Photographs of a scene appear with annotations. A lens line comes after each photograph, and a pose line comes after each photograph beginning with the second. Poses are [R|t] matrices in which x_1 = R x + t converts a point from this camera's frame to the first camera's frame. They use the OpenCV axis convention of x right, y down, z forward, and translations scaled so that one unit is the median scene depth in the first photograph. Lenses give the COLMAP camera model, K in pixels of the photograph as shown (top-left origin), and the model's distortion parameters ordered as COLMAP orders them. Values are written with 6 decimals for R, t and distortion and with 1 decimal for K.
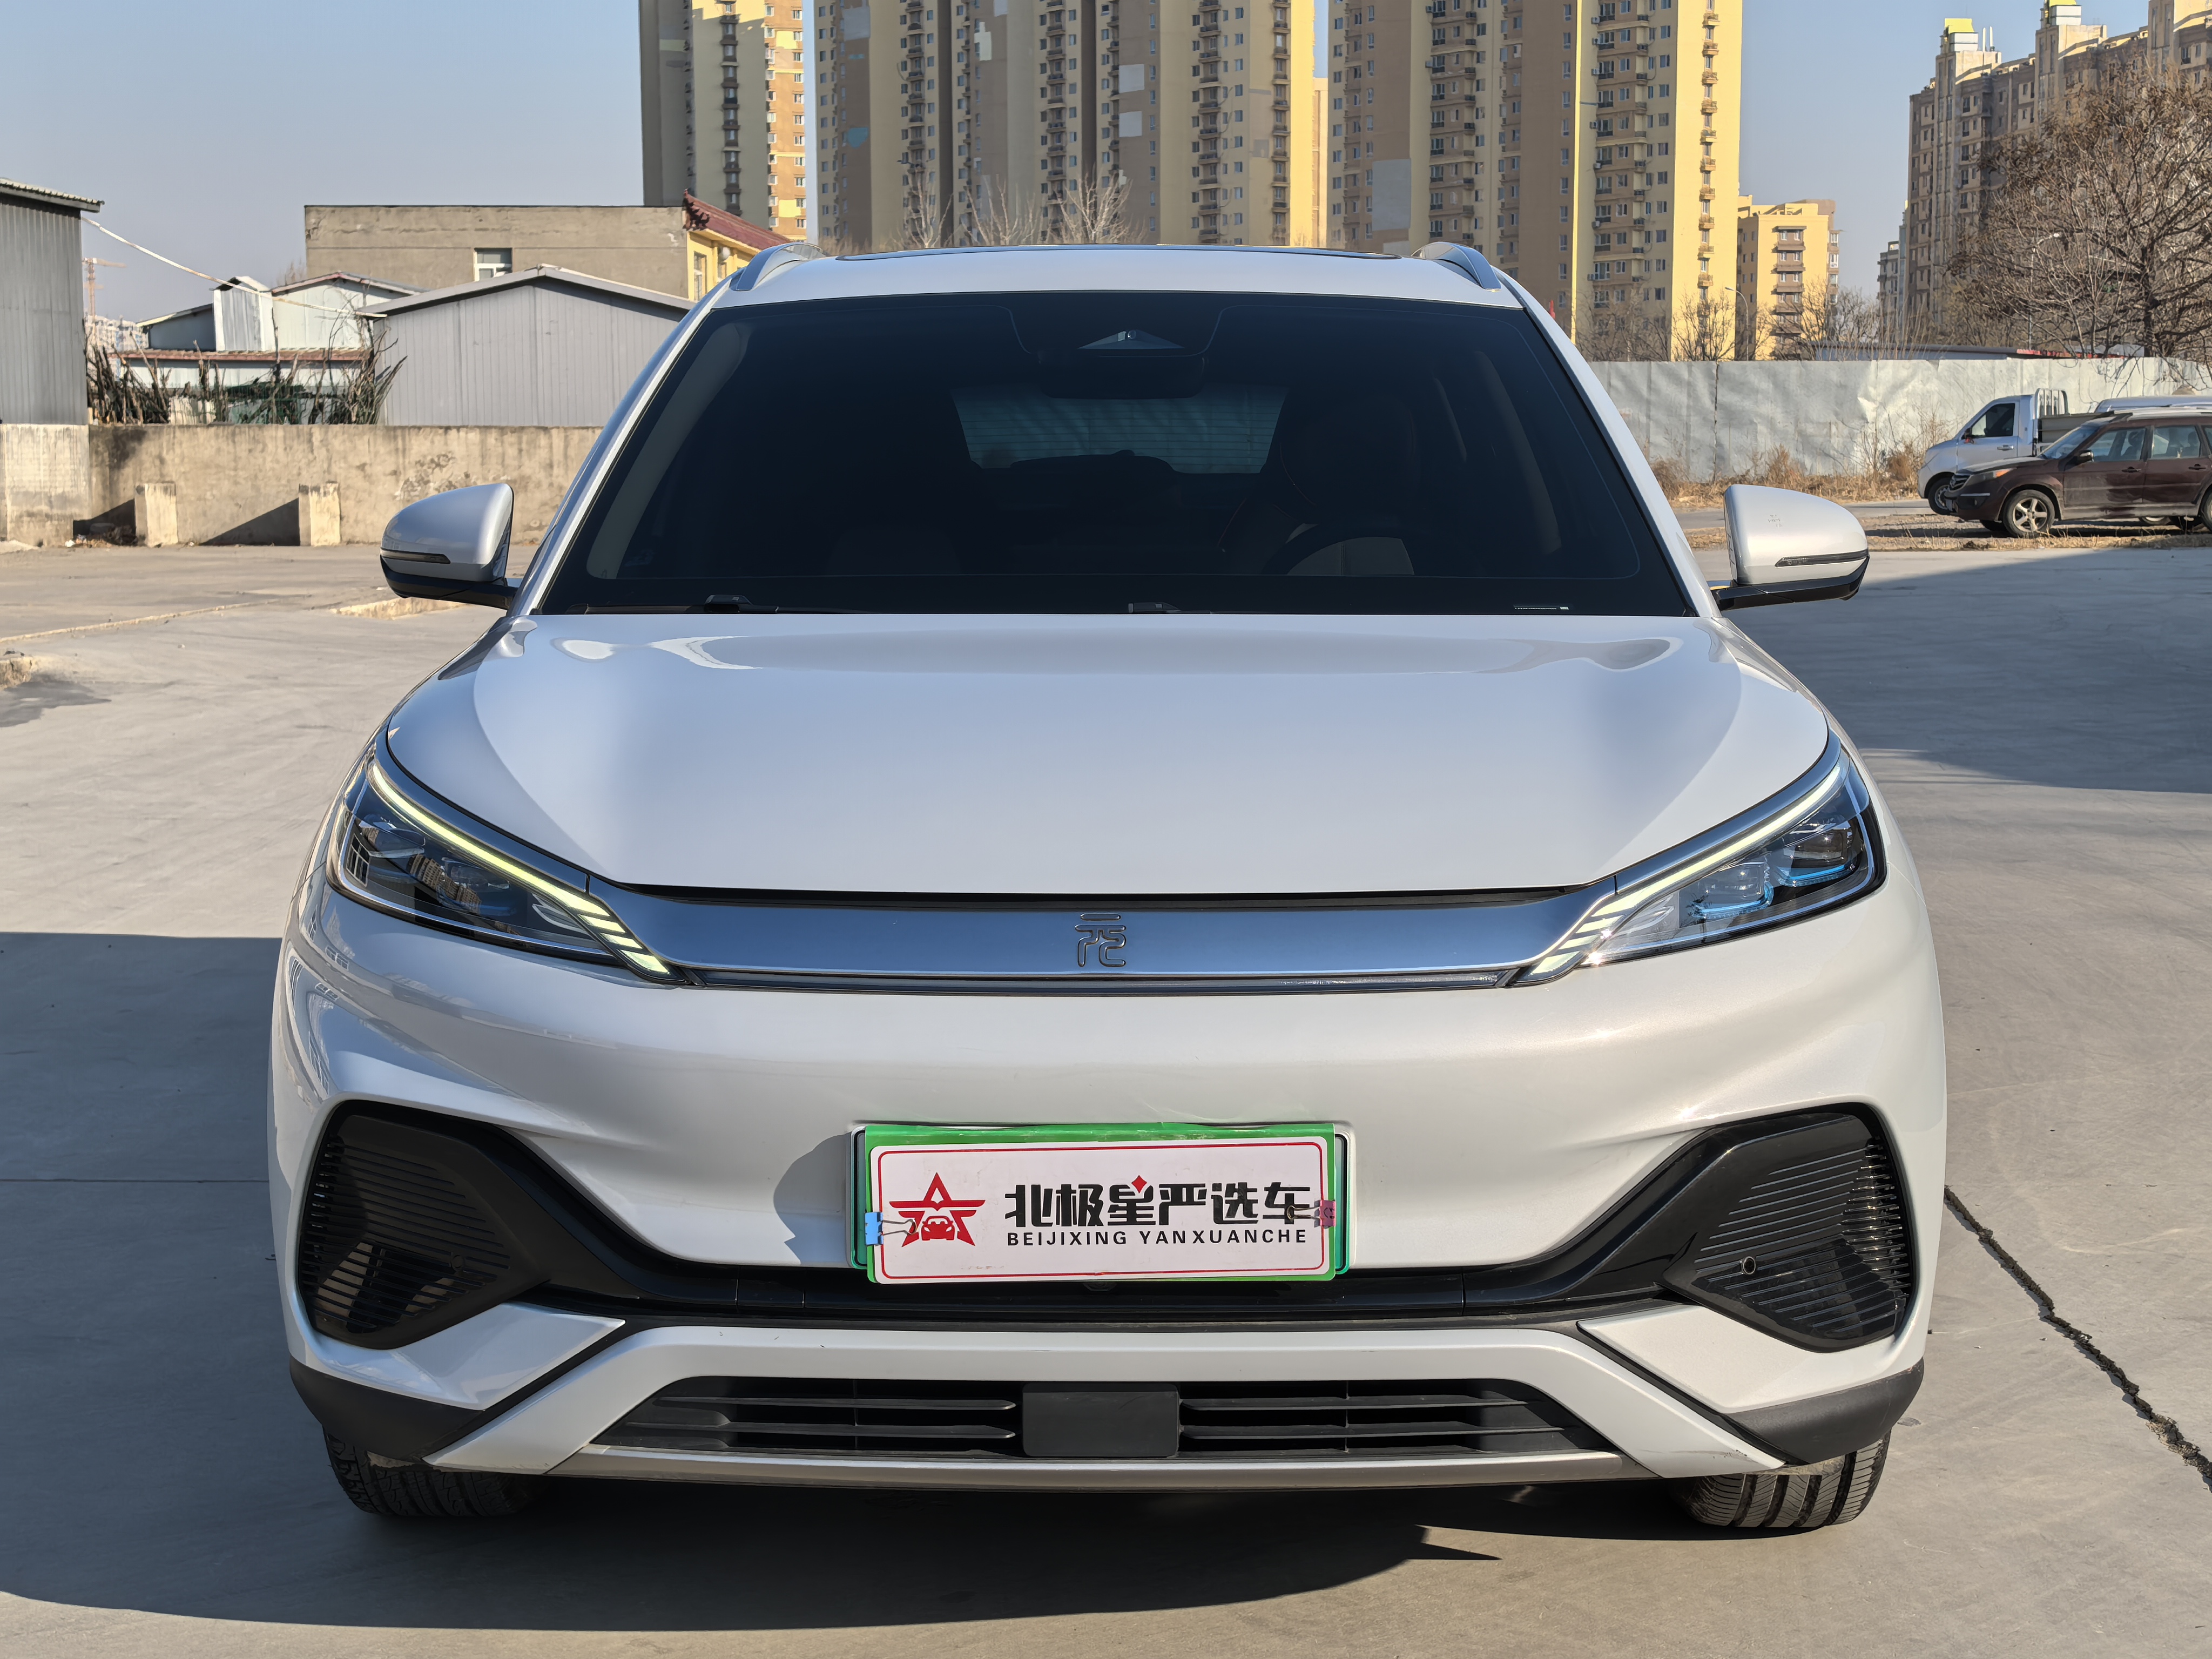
lens RADIAL K [[3515.6, 0, 1106.0], [0, 3515.6, 829.5], [0, 0, 1]] dist [0.350219, -1.569565]
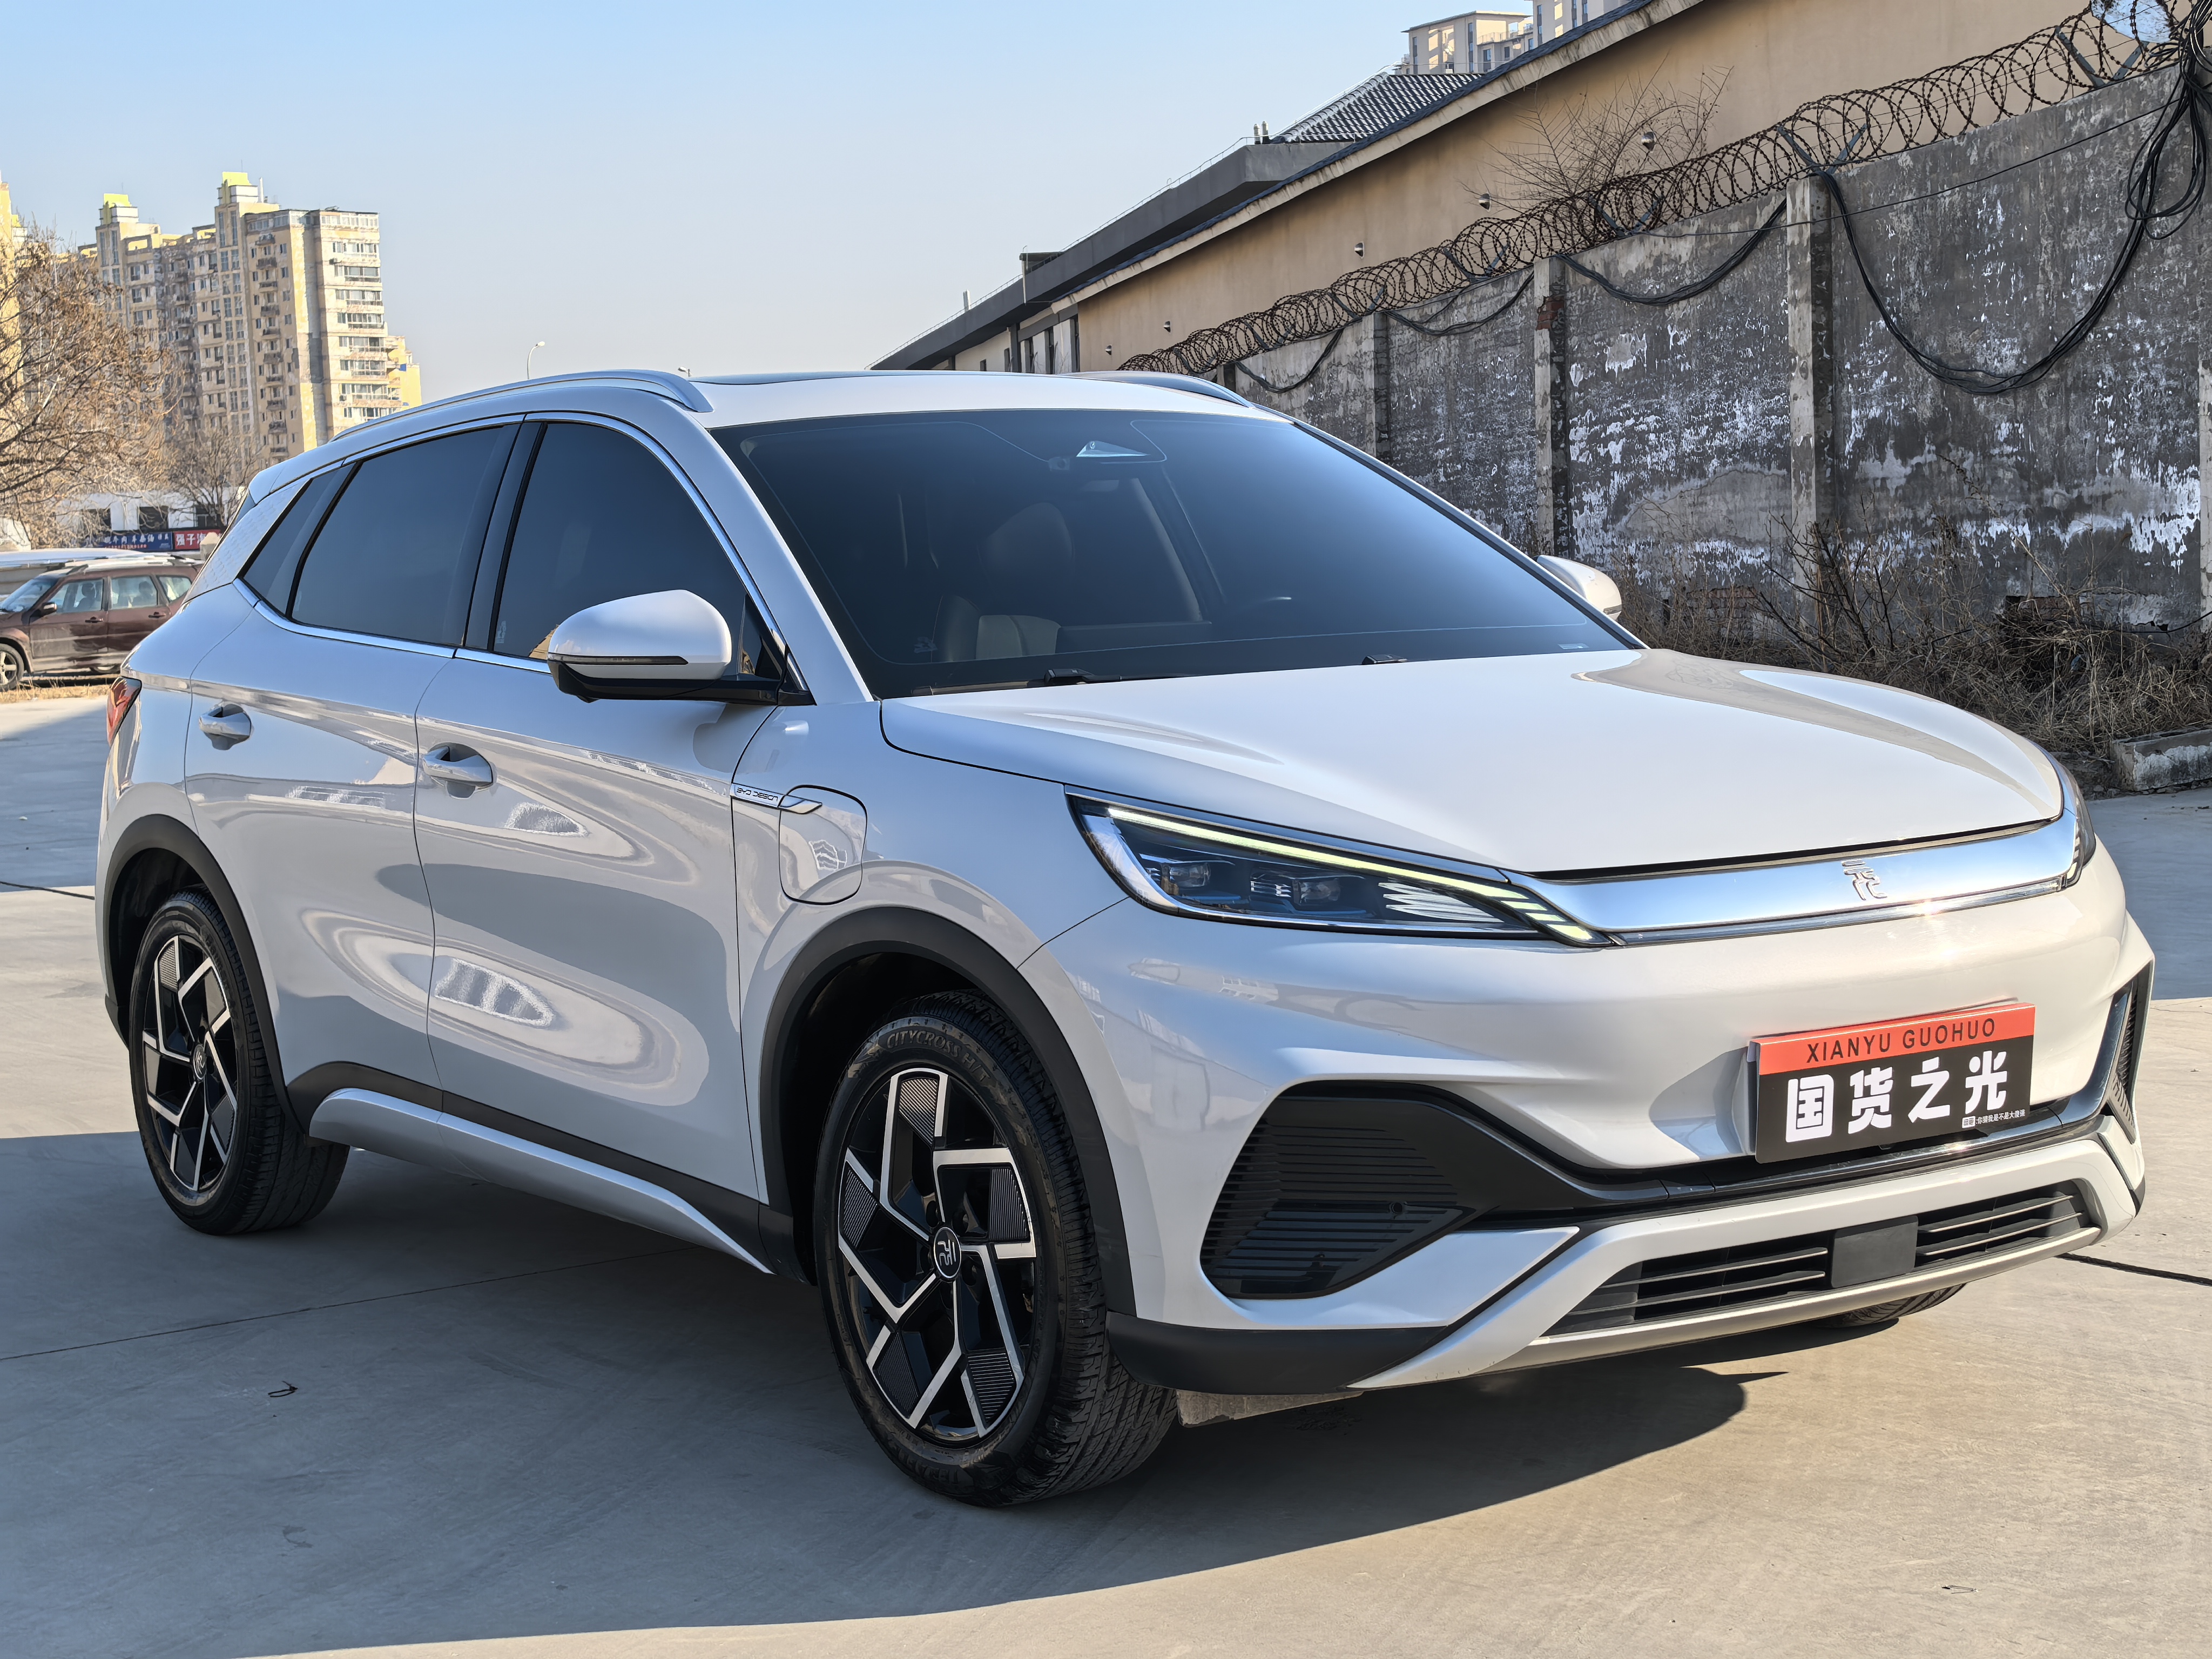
lens RADIAL K [[3509.2, 0, 1145.5], [0, 3509.2, 847.4], [0, 0, 1]] dist [0.345502, -1.498166]
pose [[0.800778, -0.077046, 0.593985, -0.840040], [0.100248, 0.994944, -0.006094, 0.000933], [-0.590512, 0.064425, 0.804453, 0.089188]]
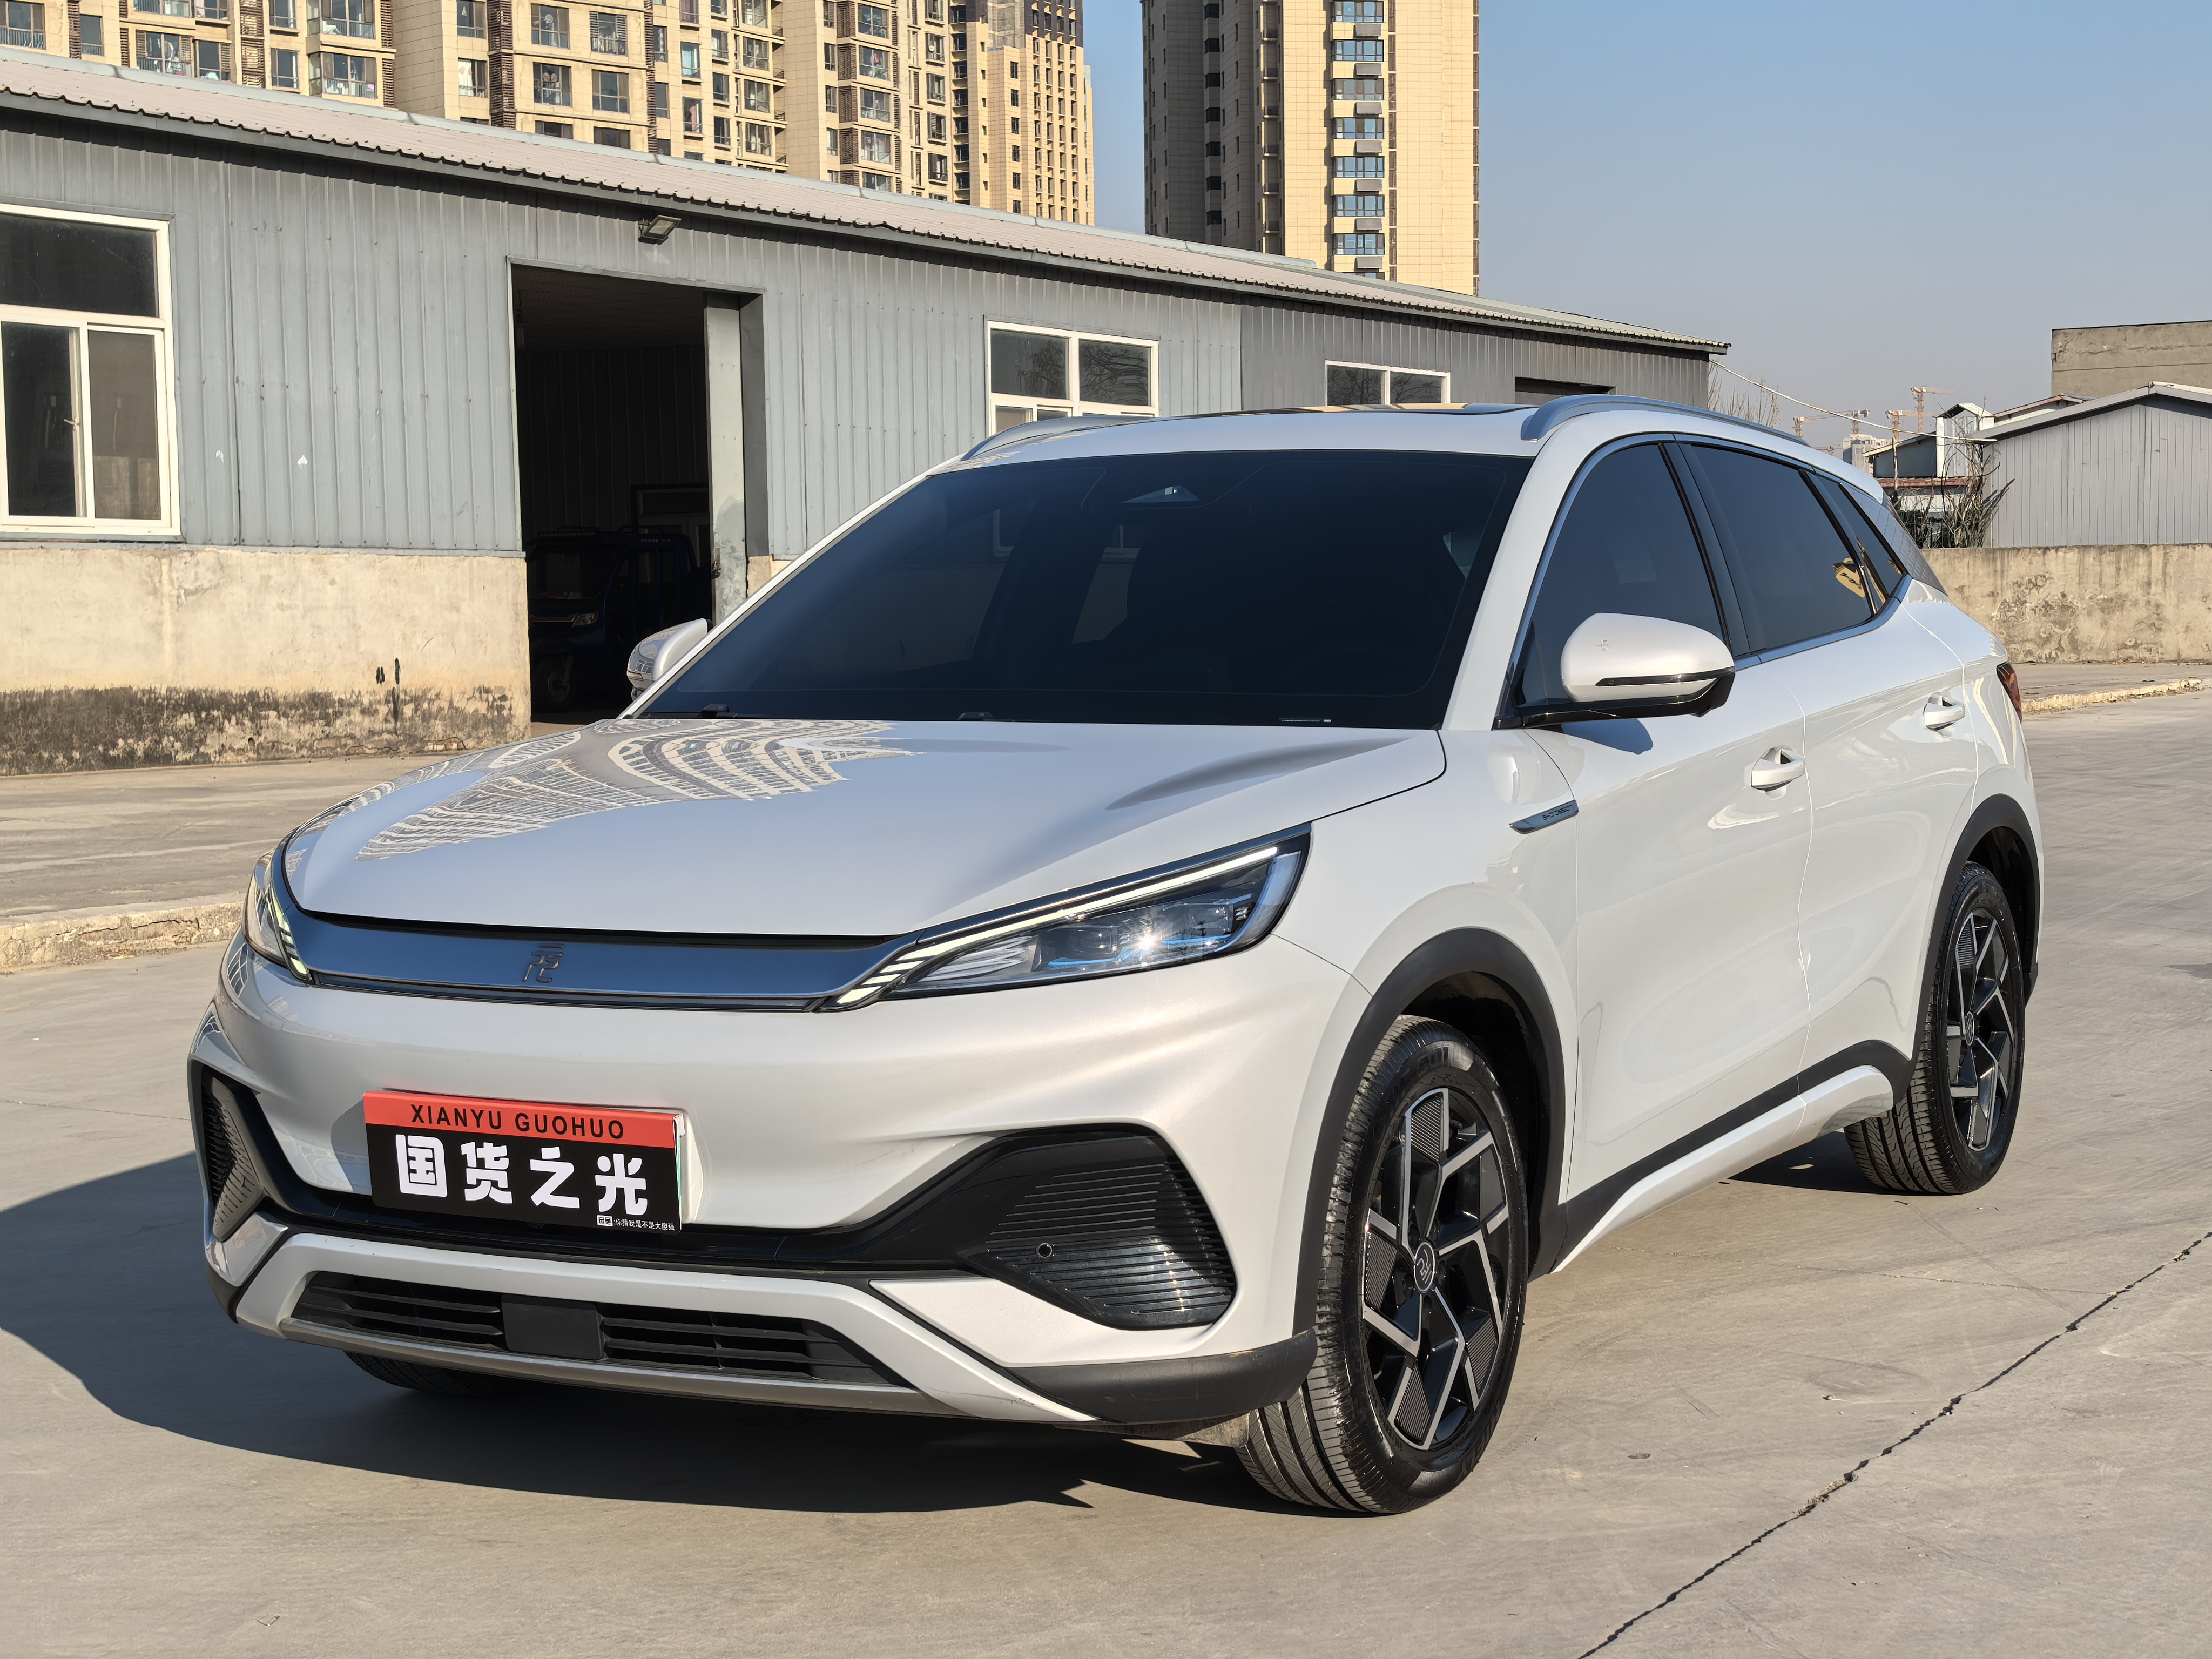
lens RADIAL K [[3503.3, 0, 1158.4], [0, 3503.3, 879.9], [0, 0, 1]] dist [0.342327, -1.473073]
pose [[0.883301, 0.029308, -0.467889, 0.698616], [-0.038349, 0.999216, -0.009809, 0.004010], [0.467235, 0.026607, 0.883733, -0.054937]]
